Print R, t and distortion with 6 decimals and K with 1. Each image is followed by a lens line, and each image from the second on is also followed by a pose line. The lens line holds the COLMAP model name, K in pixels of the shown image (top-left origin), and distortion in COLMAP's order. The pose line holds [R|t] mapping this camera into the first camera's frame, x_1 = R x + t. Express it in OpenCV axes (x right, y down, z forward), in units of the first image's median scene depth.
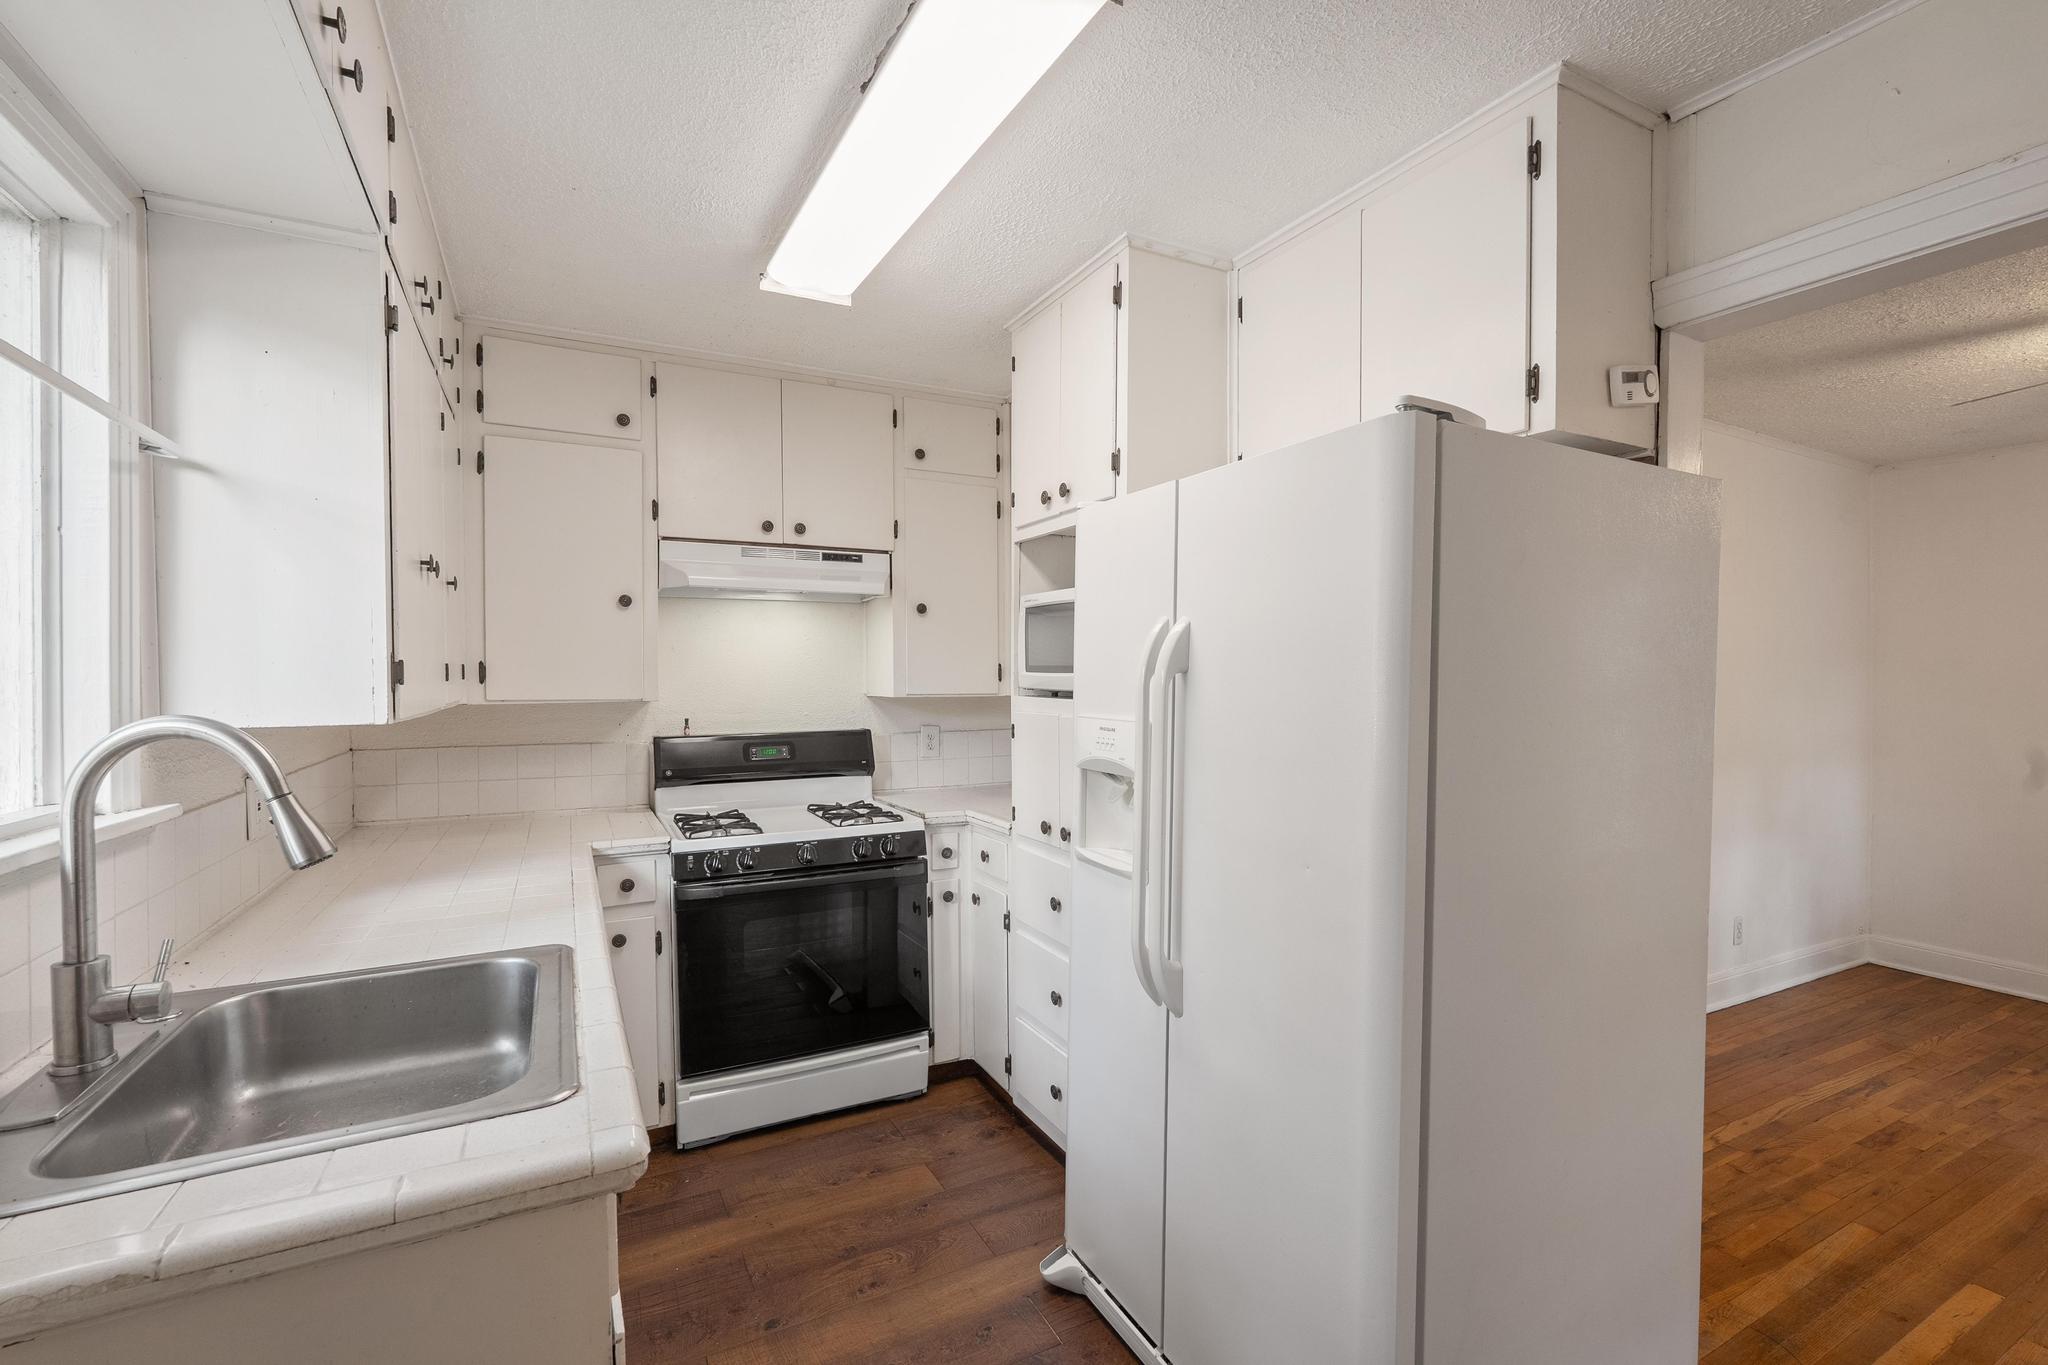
lens RADIAL K [[903.6, 0, 1024.0], [0, 903.6, 682.5], [0, 0, 1]] dist [-0.003172, 0.000157]
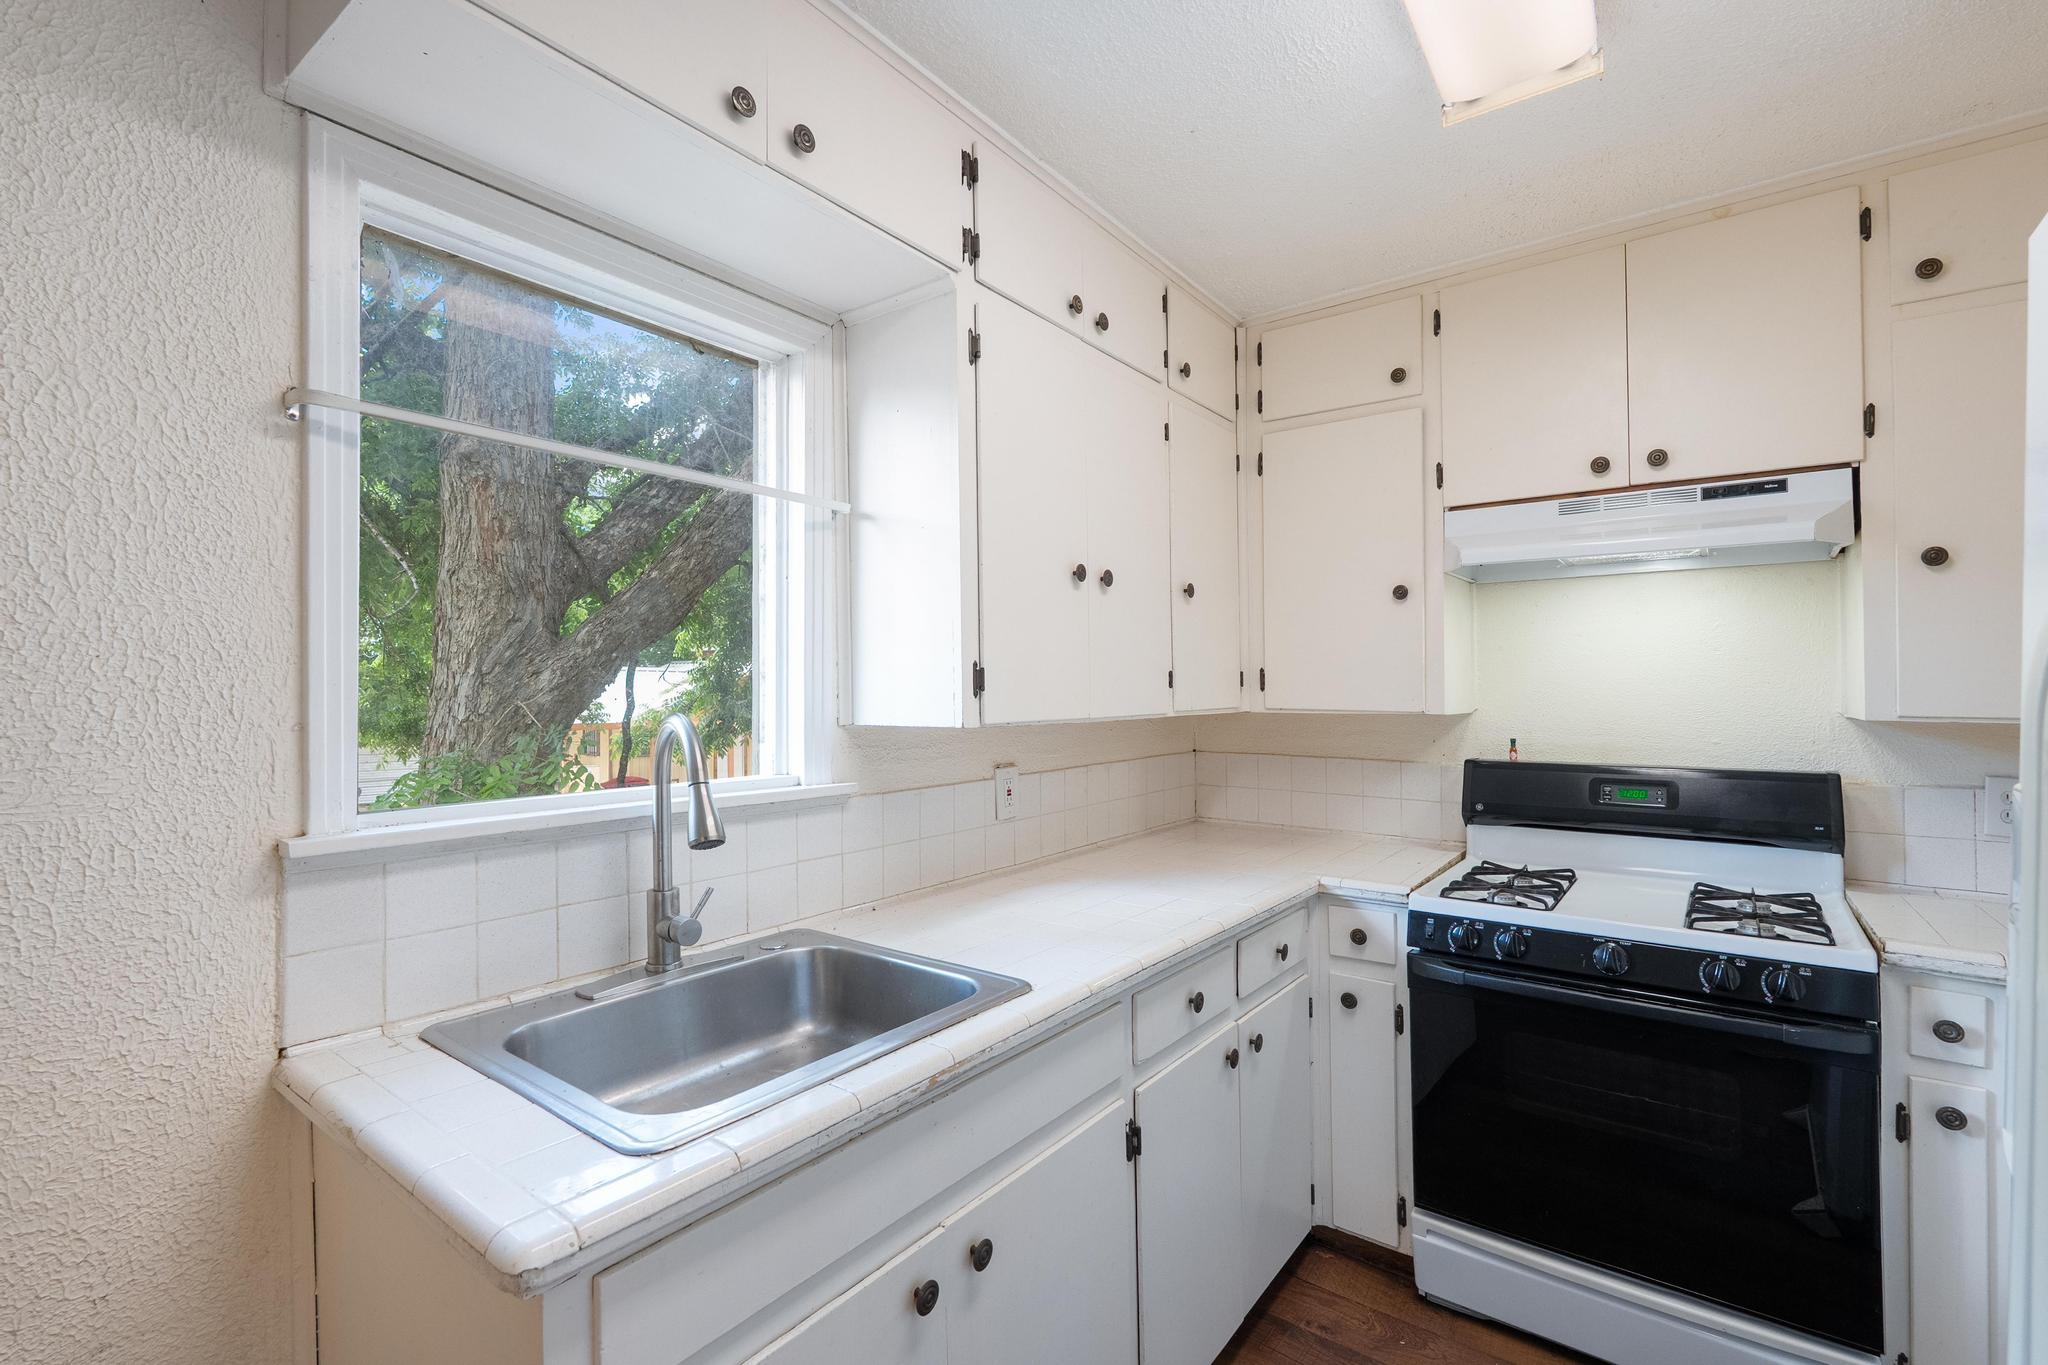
lens RADIAL K [[903.6, 0, 1024.0], [0, 903.6, 682.5], [0, 0, 1]] dist [-0.003172, 0.000157]
pose [[0.425770, -0.001980, -0.904829, 0.153940], [-0.005985, 0.999970, -0.005004, -0.001534], [0.904812, 0.007546, 0.425745, 0.319113]]
